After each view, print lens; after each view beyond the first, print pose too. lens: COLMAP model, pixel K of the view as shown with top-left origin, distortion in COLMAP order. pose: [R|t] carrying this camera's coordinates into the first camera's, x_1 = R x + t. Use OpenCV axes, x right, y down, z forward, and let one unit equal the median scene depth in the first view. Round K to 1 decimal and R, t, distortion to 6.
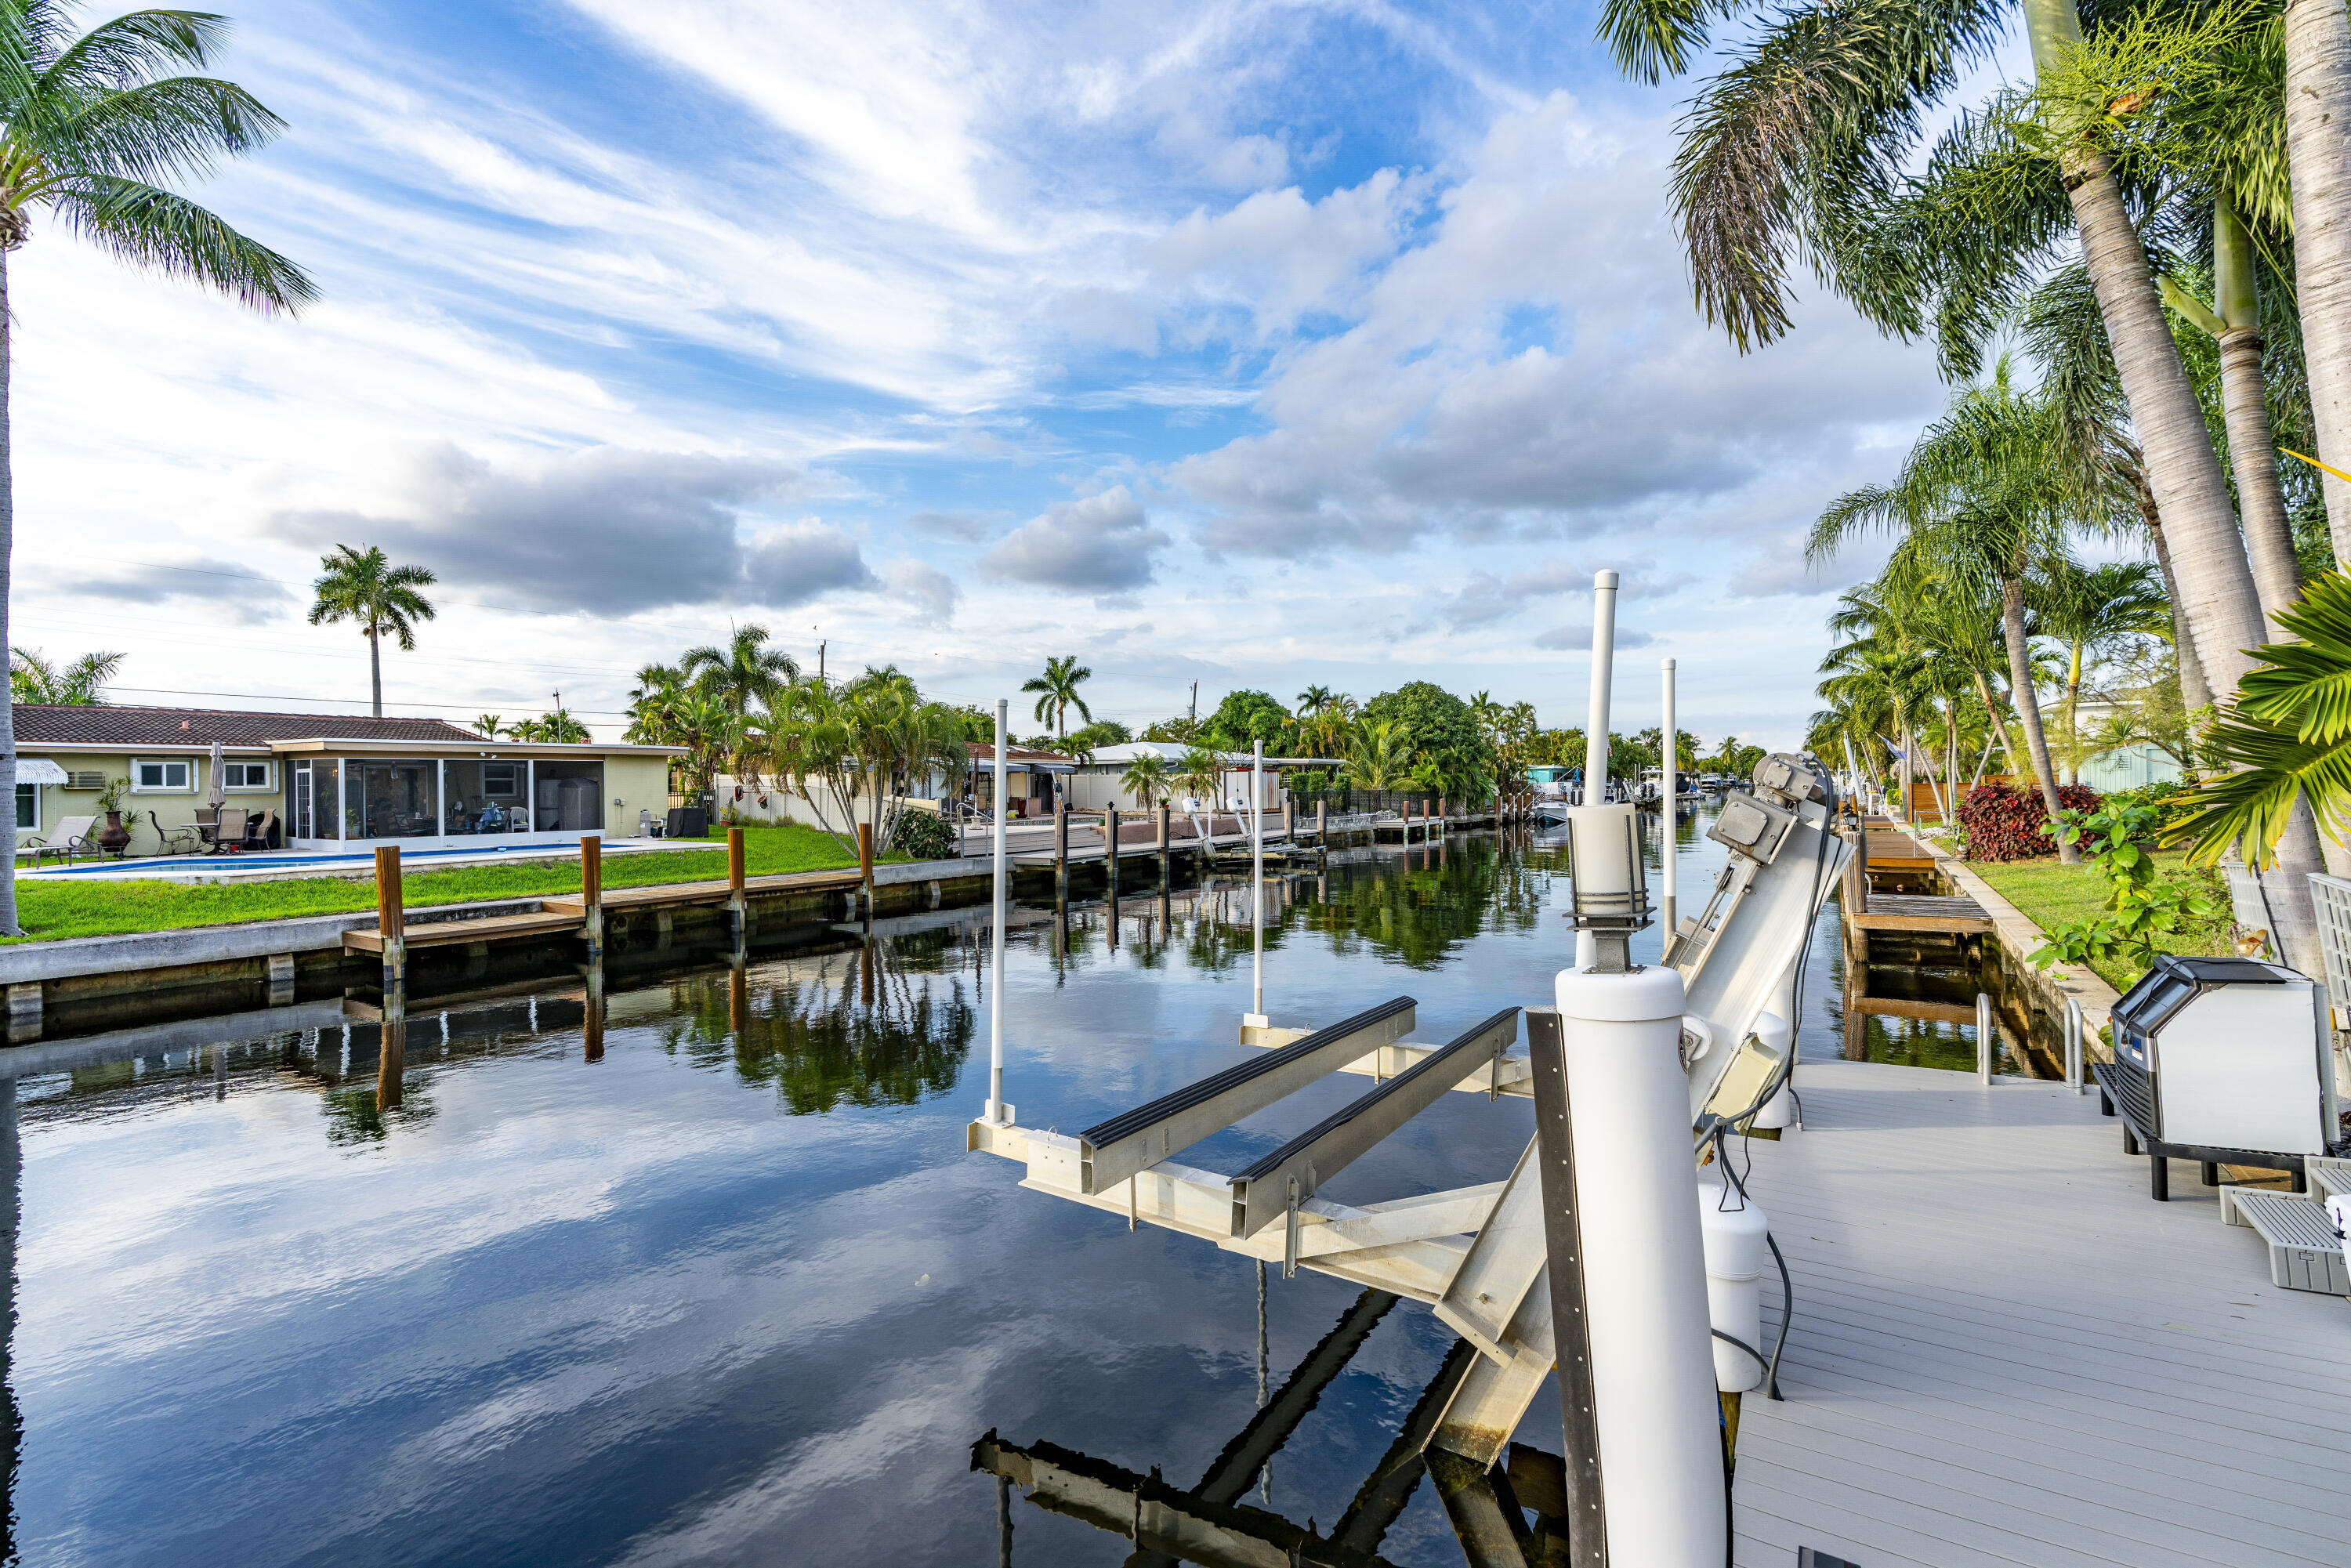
lens RADIAL K [[1075.0, 0, 1181.8], [0, 1075.0, 782.7], [0, 0, 1]] dist [-0.004299, 0.001321]
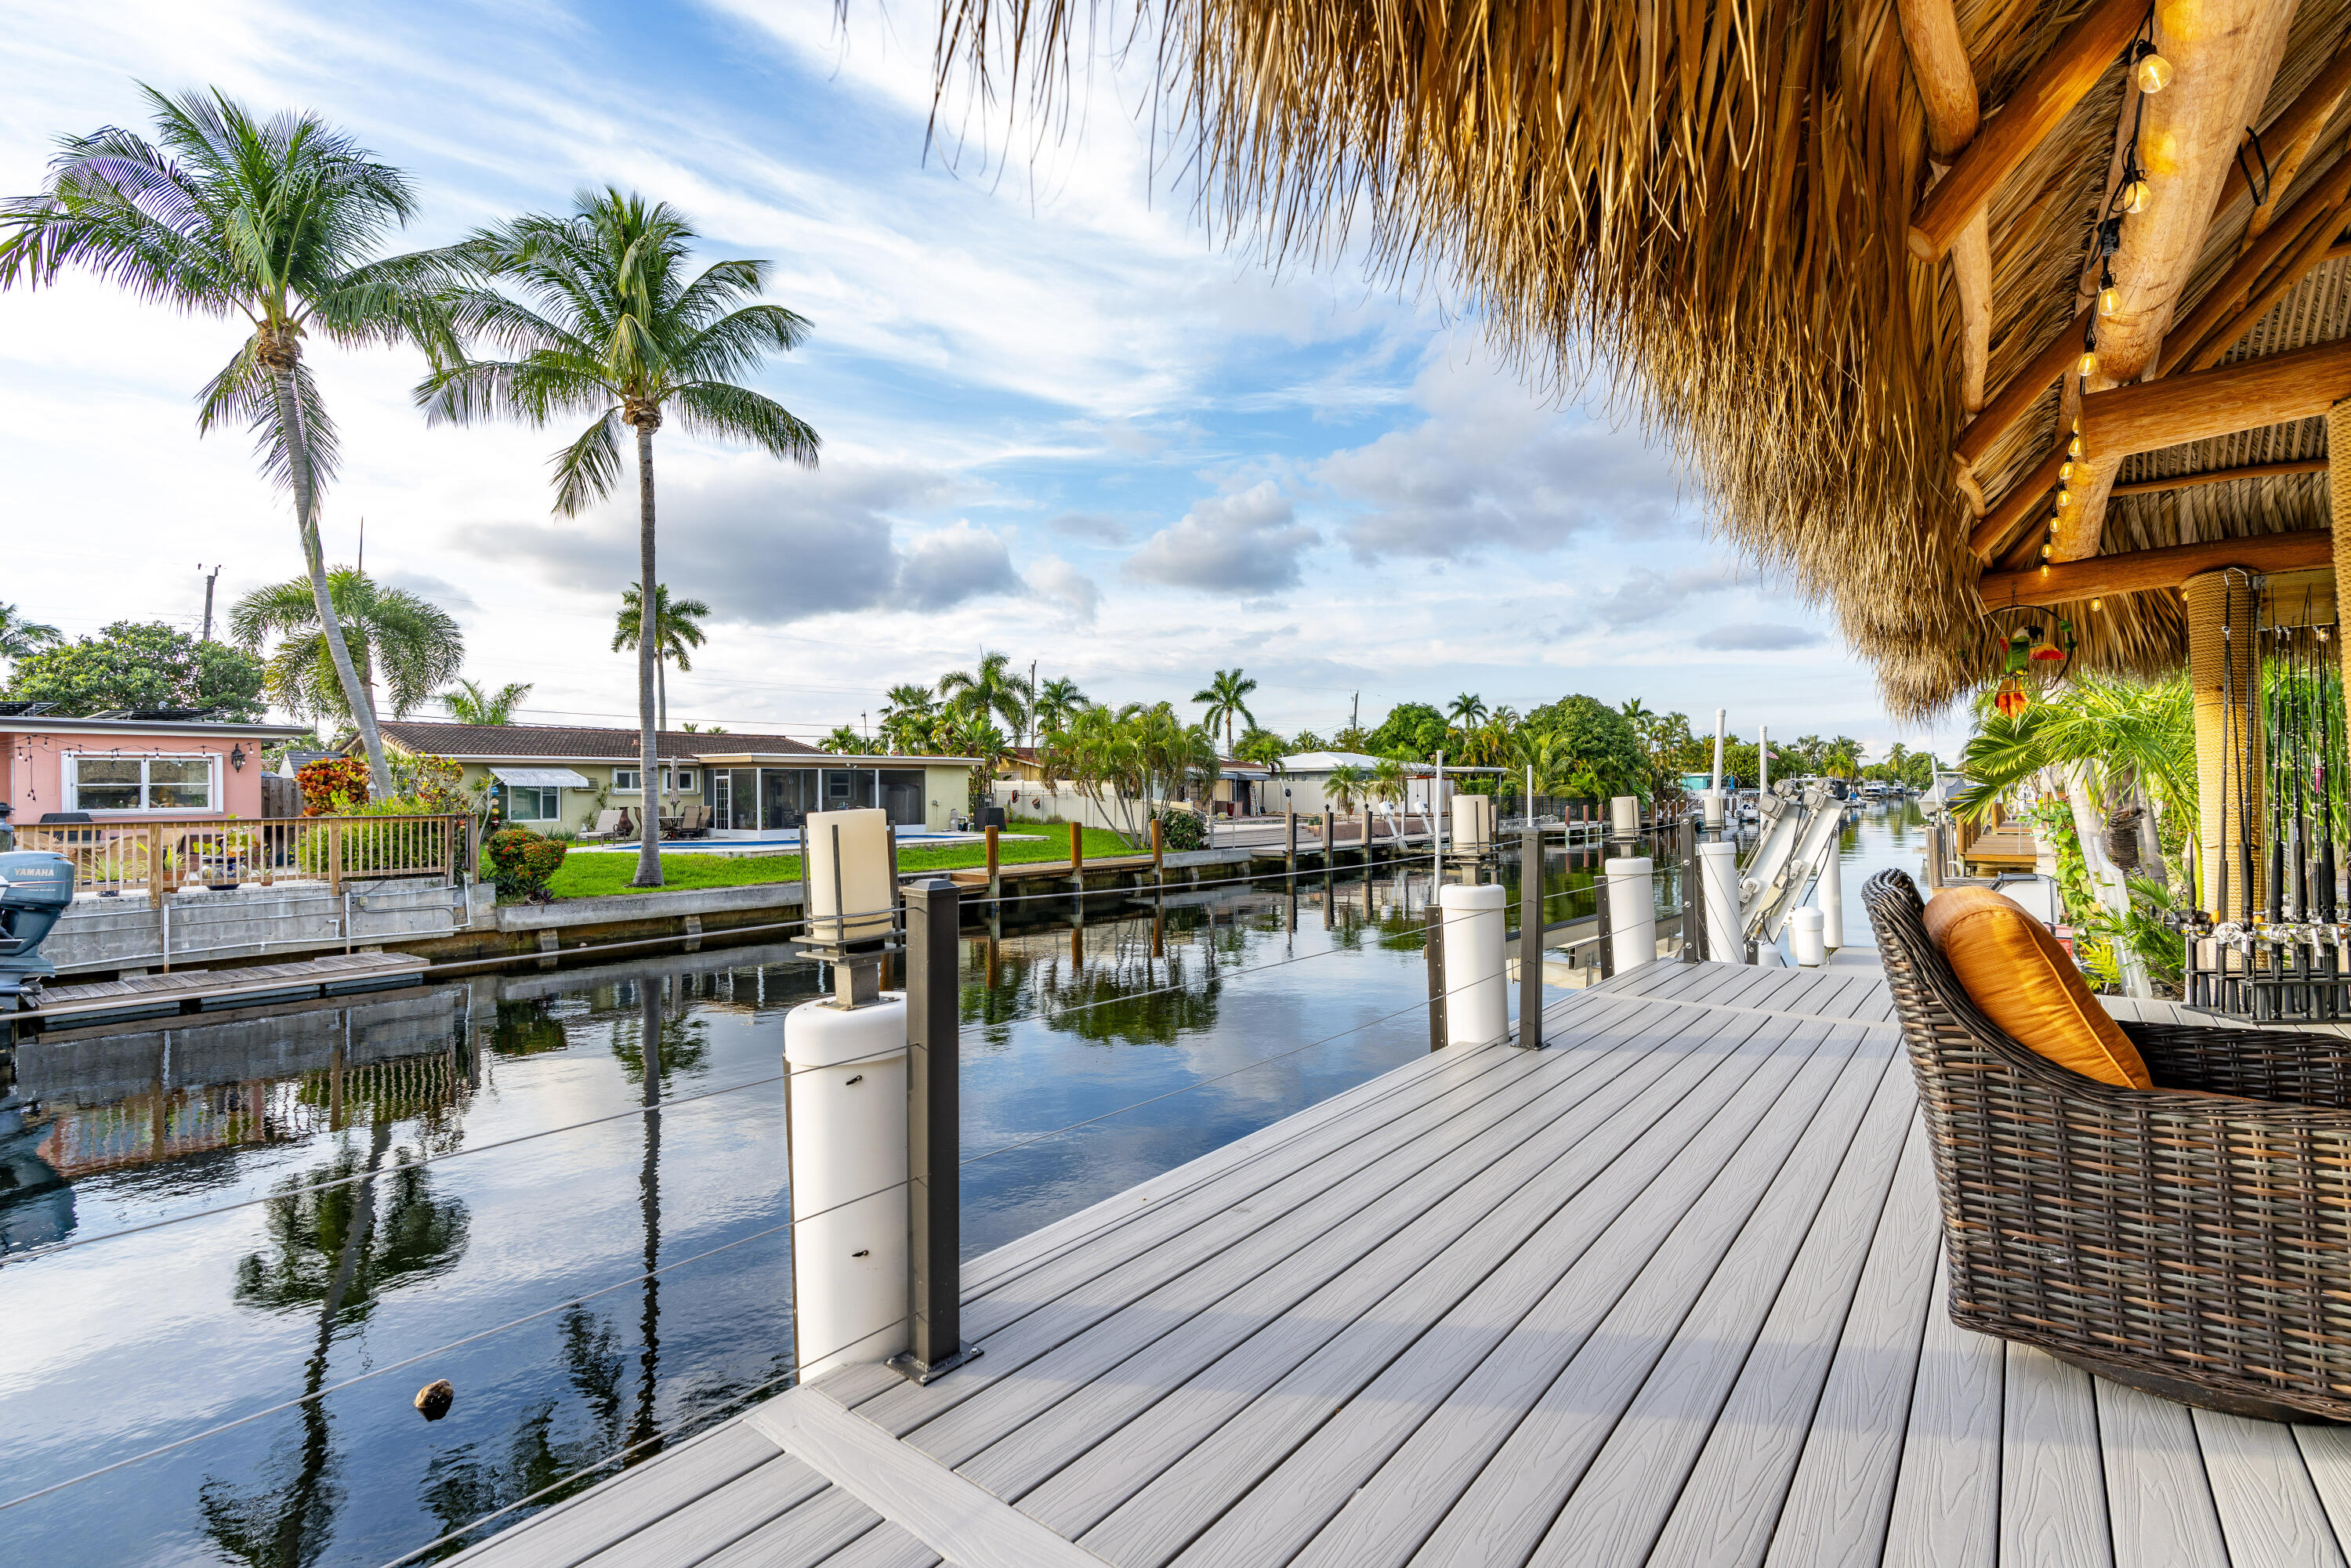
lens RADIAL K [[1138.2, 0, 1175.5], [0, 1138.2, 784.0], [0, 0, 1]] dist [-0.003328, -0.000016]
pose [[0.995286, 0.003577, -0.096913, -0.108913], [-0.003877, 0.999988, -0.002908, -0.000717], [0.096902, 0.003270, 0.995289, -0.268718]]
